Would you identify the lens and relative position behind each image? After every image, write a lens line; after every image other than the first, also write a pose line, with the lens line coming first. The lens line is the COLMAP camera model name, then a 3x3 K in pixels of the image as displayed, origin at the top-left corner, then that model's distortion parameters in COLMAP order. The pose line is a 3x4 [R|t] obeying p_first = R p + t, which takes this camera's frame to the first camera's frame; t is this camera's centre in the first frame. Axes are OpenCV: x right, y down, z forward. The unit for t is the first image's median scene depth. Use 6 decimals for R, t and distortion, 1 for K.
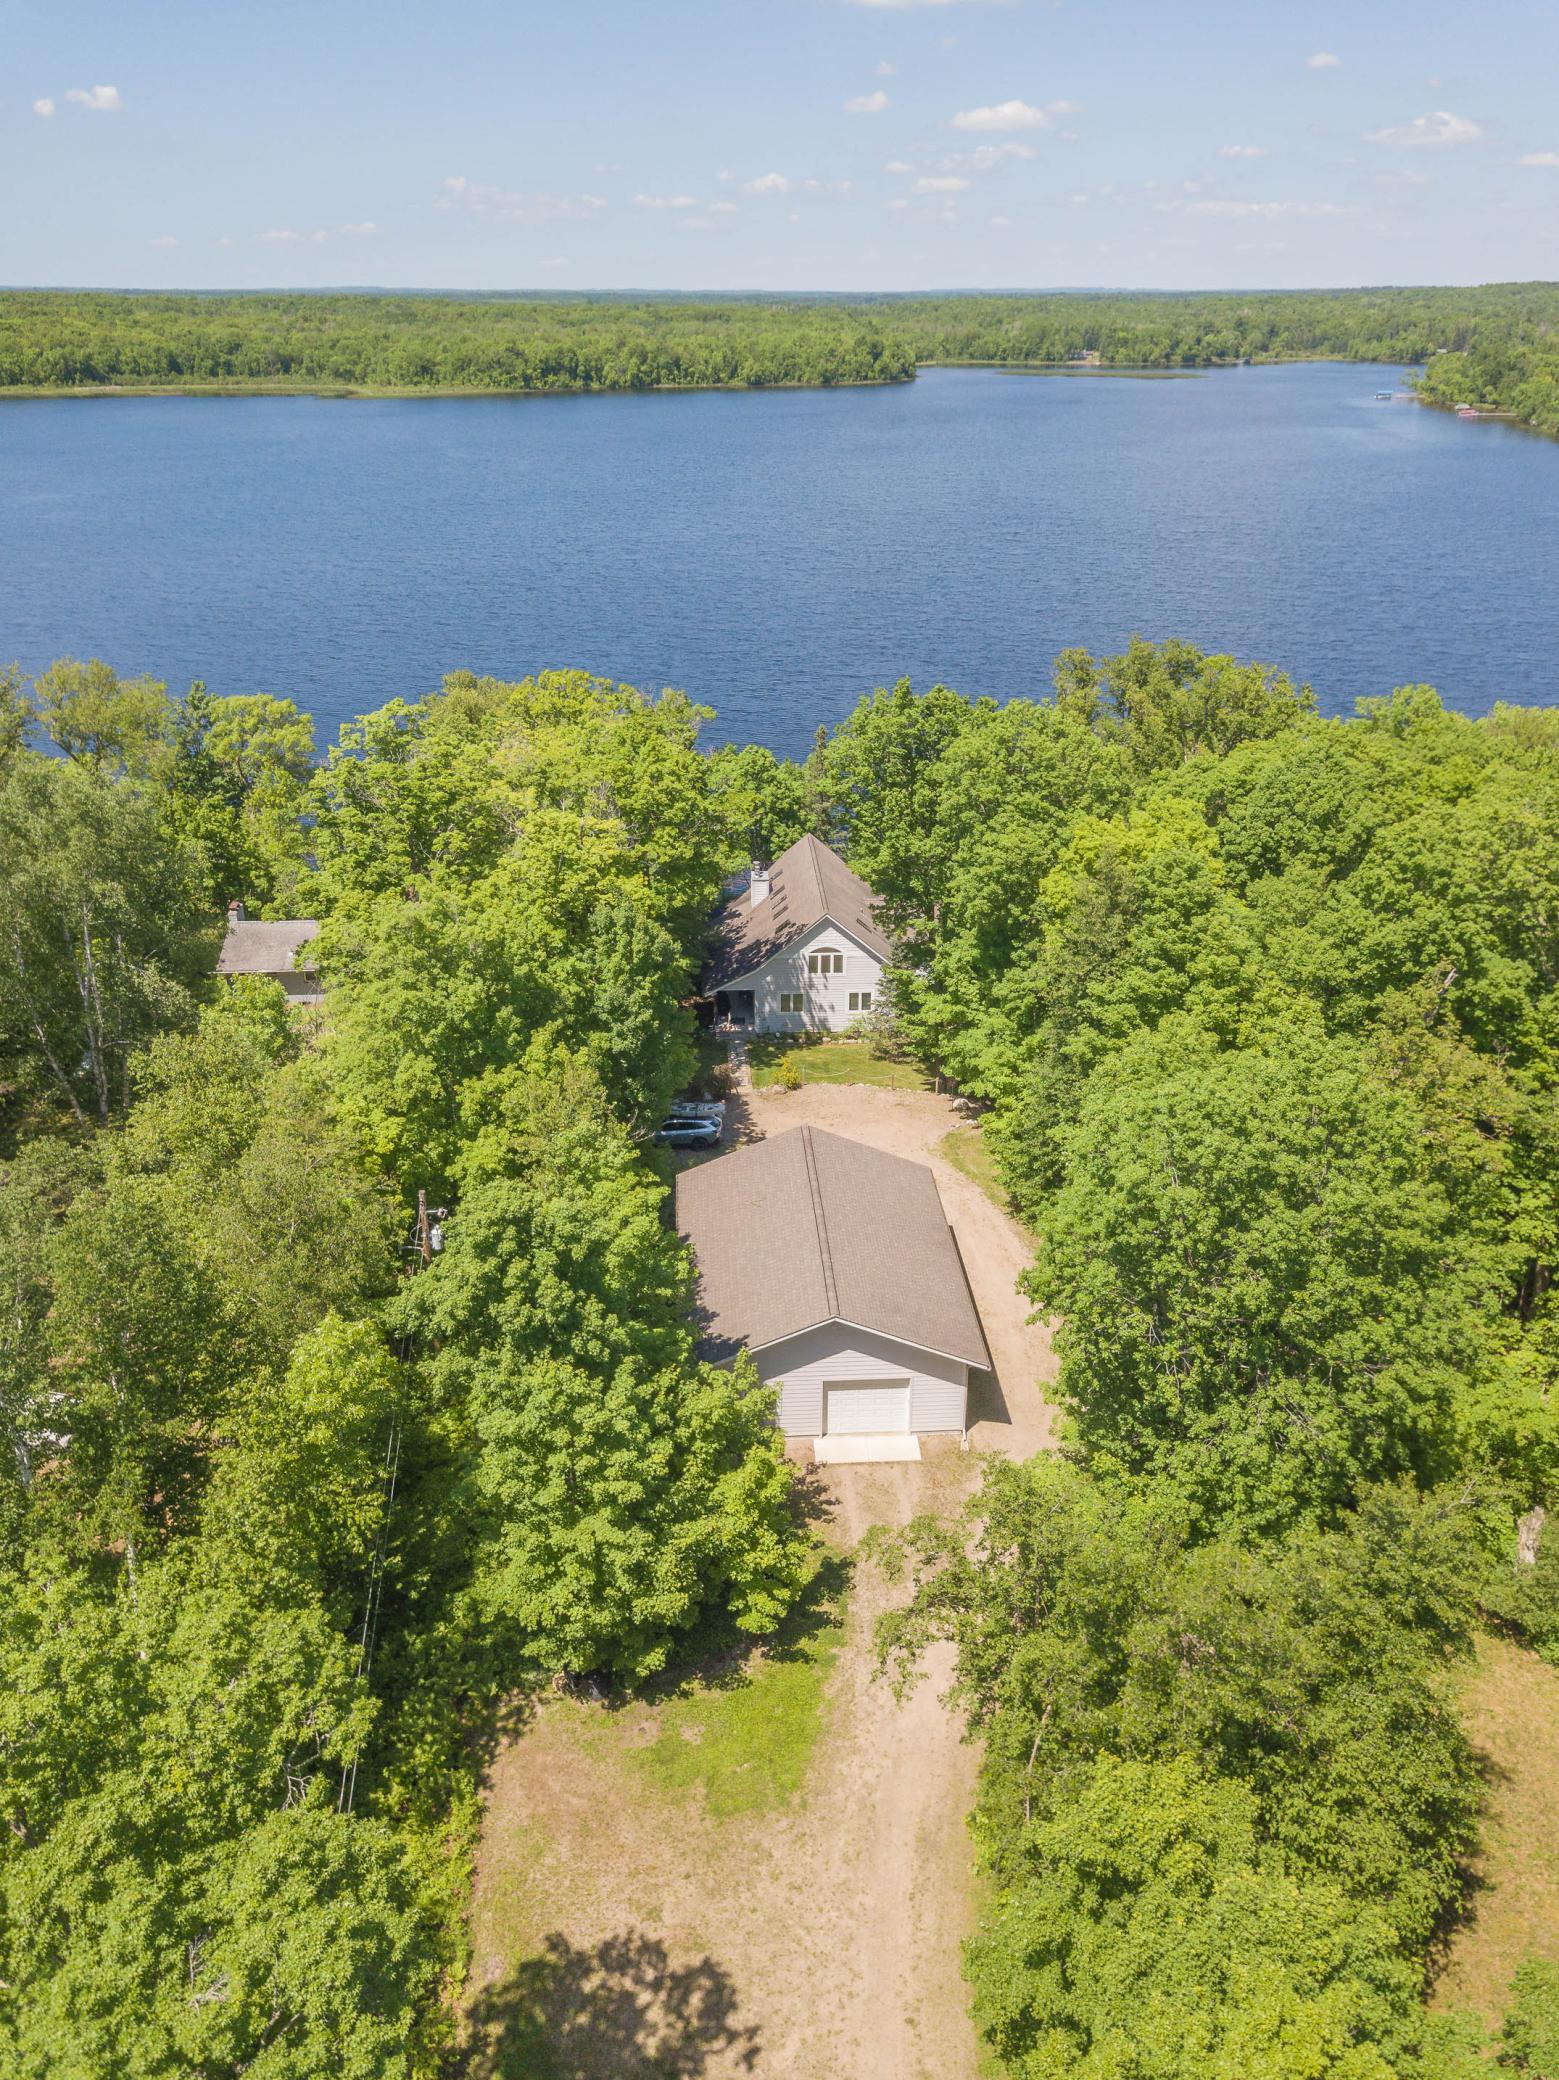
lens RADIAL K [[1601.1, 0, 756.9], [0, 1601.1, 997.3], [0, 0, 1]] dist [0.017782, 0.013790]
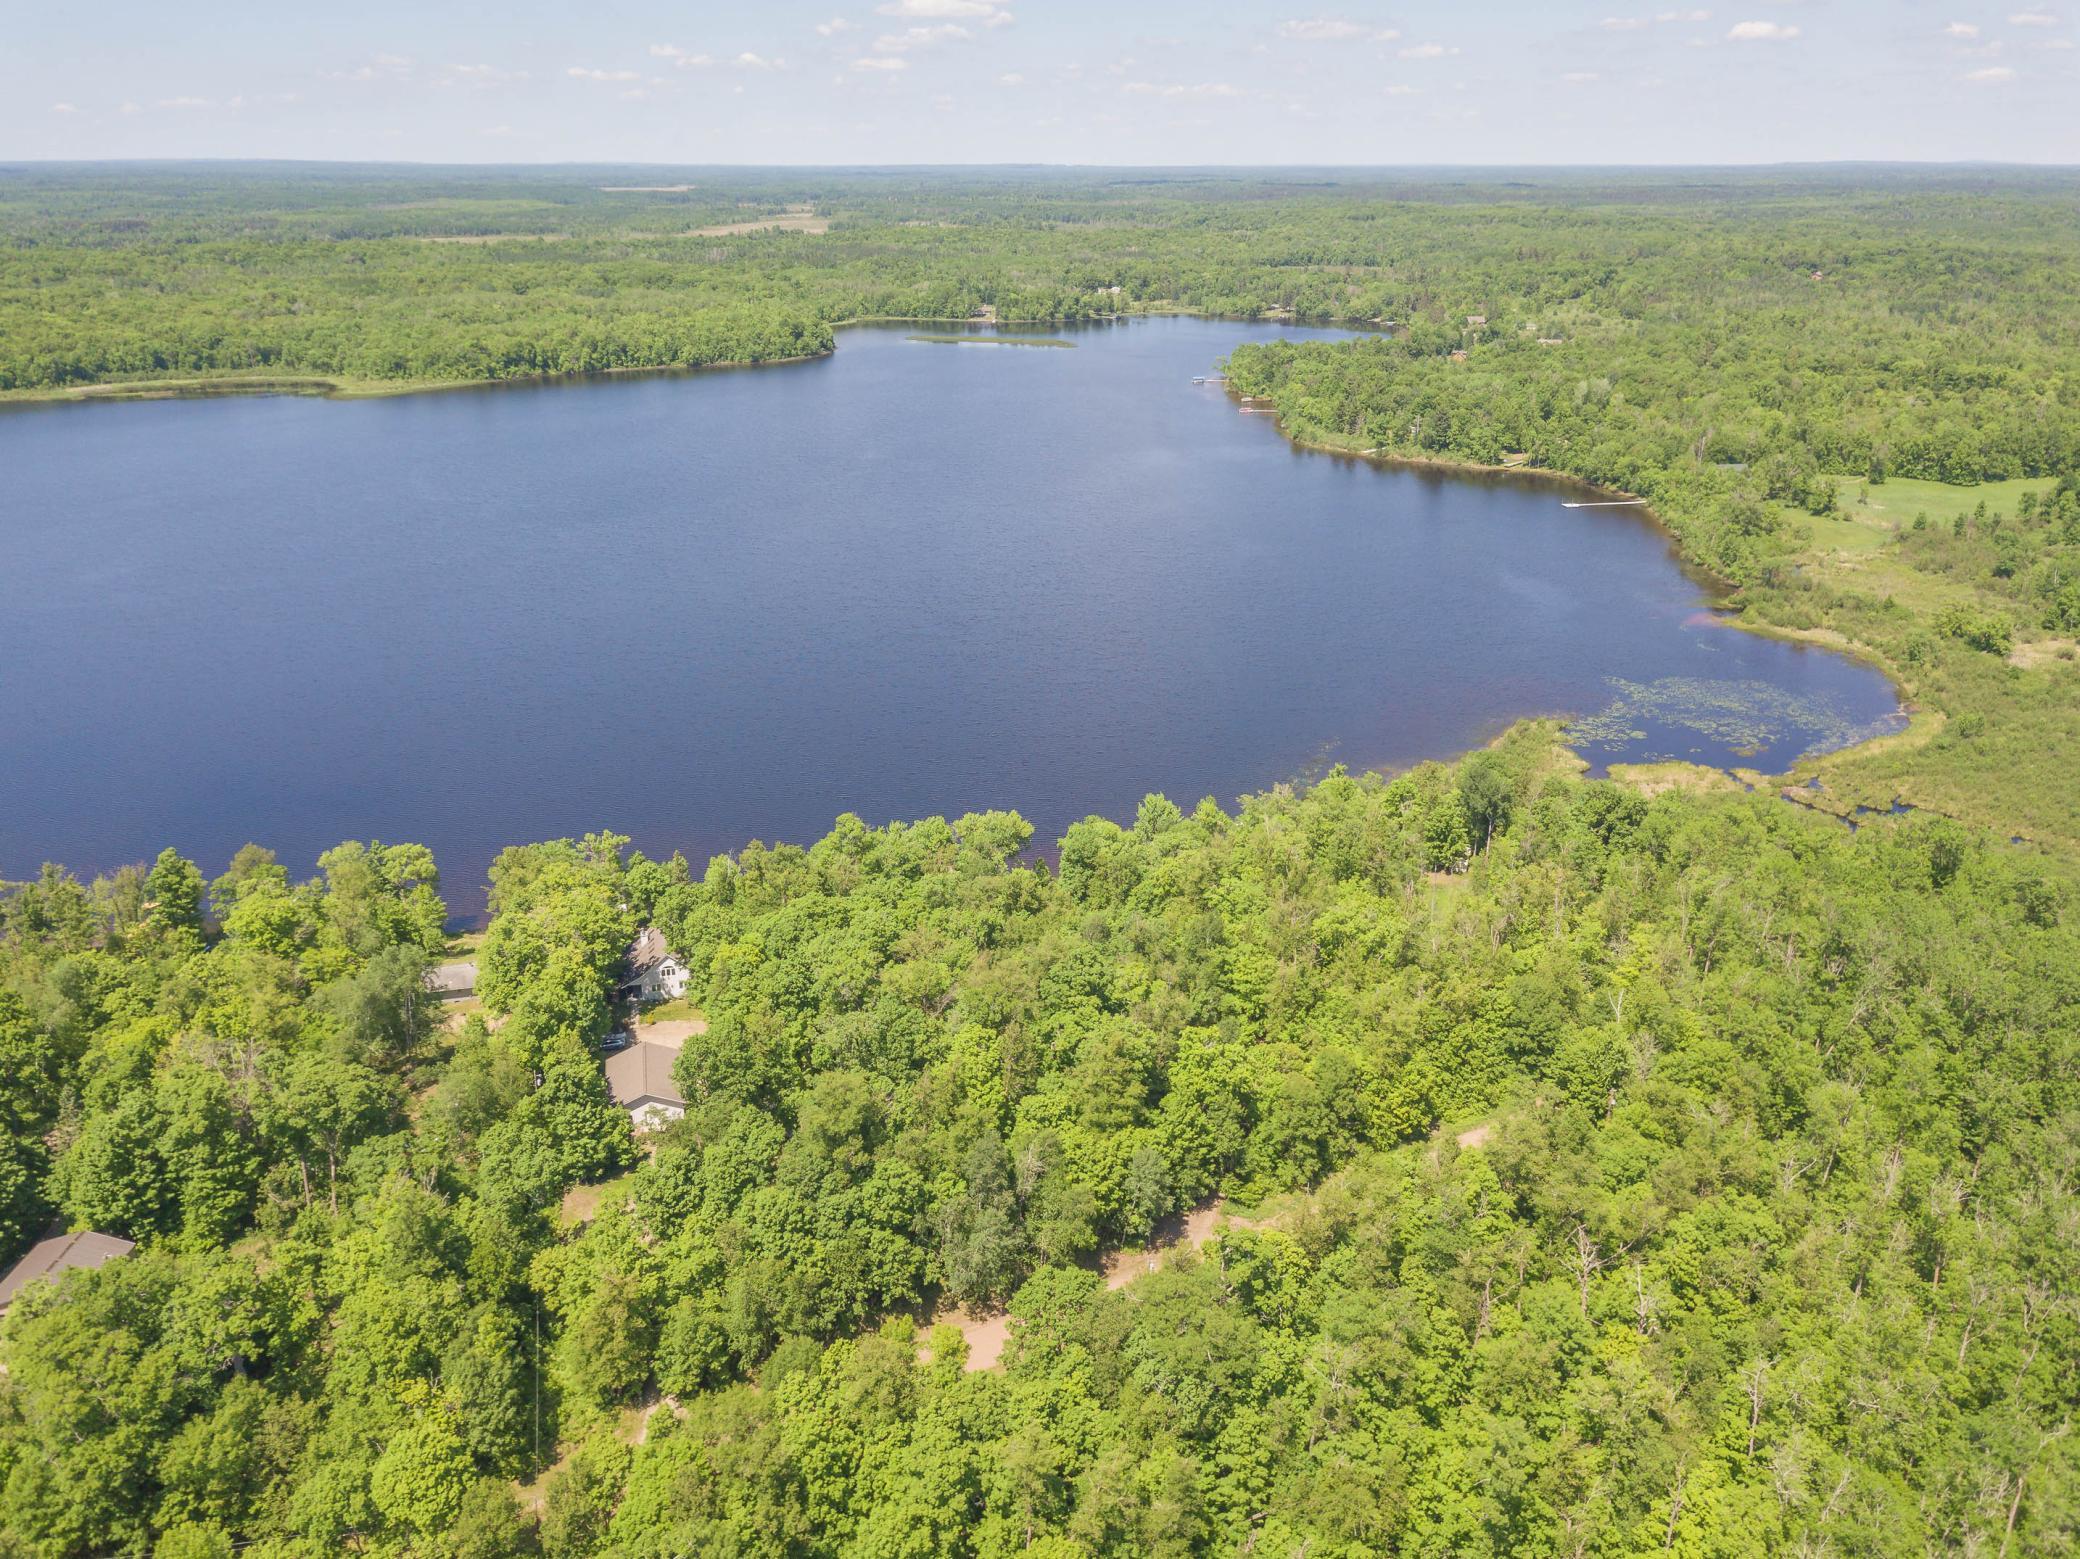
lens RADIAL K [[1601.1, 0, 1021.7], [0, 1601.1, 775.6], [0, 0, 1]] dist [0.017782, 0.013790]
pose [[0.983973, -0.061237, 0.167474, 0.224512], [0.068899, 0.996808, -0.040321, -0.229020], [-0.164471, 0.051214, 0.985052, -1.988000]]
